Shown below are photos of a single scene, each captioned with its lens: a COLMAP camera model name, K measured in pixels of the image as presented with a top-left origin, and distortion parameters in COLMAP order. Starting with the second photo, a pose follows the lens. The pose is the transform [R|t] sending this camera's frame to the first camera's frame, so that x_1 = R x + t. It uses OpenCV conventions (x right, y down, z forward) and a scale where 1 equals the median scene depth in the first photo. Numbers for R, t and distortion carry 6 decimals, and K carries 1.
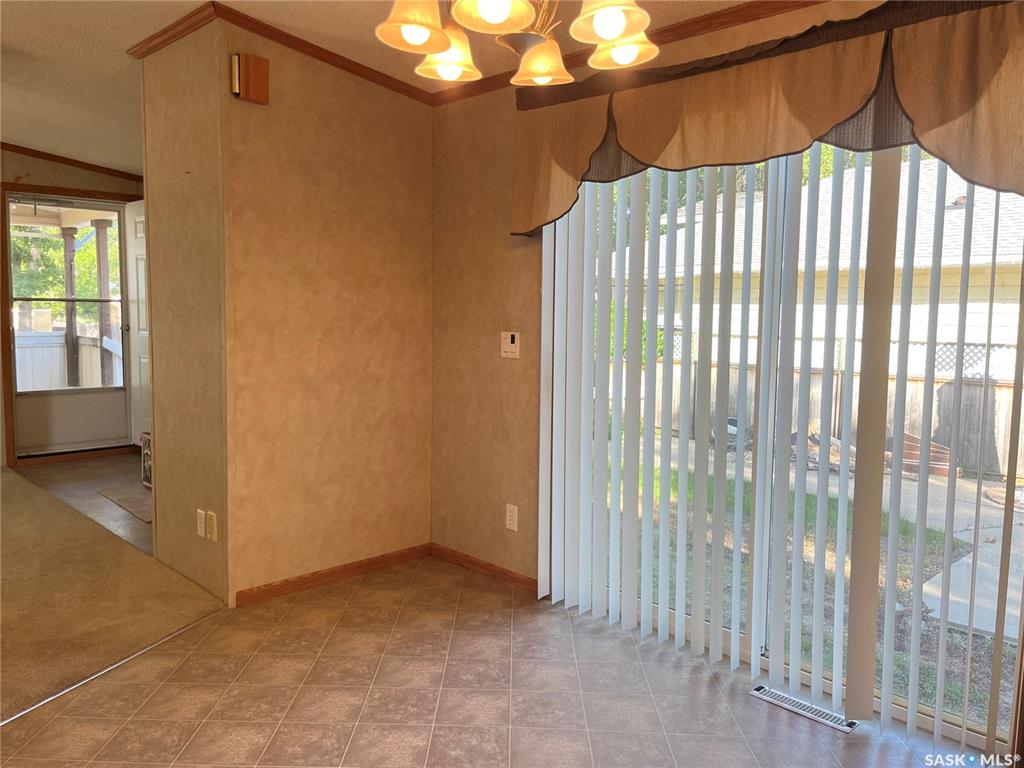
lens RADIAL K [[783.7, 0, 516.9], [0, 783.7, 386.4], [0, 0, 1]] dist [0.057050, -0.070468]
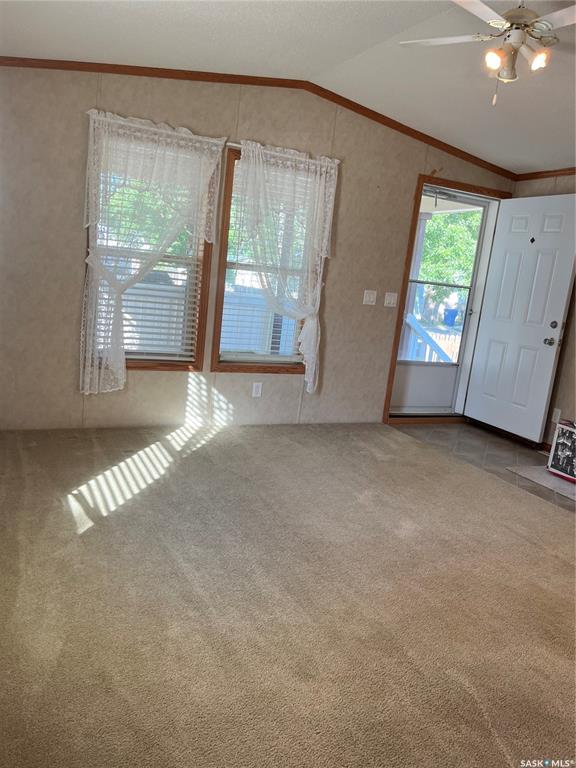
lens RADIAL K [[587.8, 0, 288.0], [0, 587.8, 384.0], [0, 0, 1]] dist [0.057050, -0.070468]
pose [[0.938187, 0.157806, -0.308062, -0.968917], [-0.135479, 0.986433, 0.092713, -0.032186], [0.318513, -0.045246, 0.946838, 0.241627]]
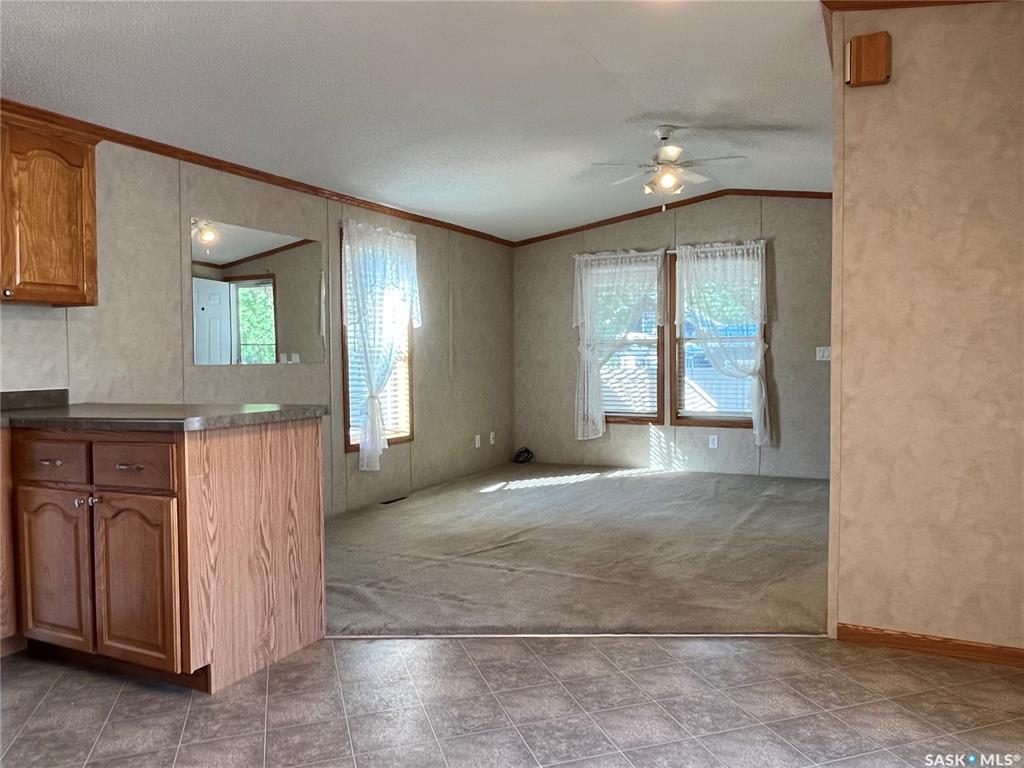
lens RADIAL K [[742.6, 0, 512.0], [0, 742.6, 384.0], [0, 0, 1]] dist [-0.006241, -0.002338]
pose [[0.330390, 0.024288, -0.943532, 0.317853], [-0.086471, 0.996244, -0.004634, 0.021409], [0.939875, 0.083119, 0.331250, 0.334347]]
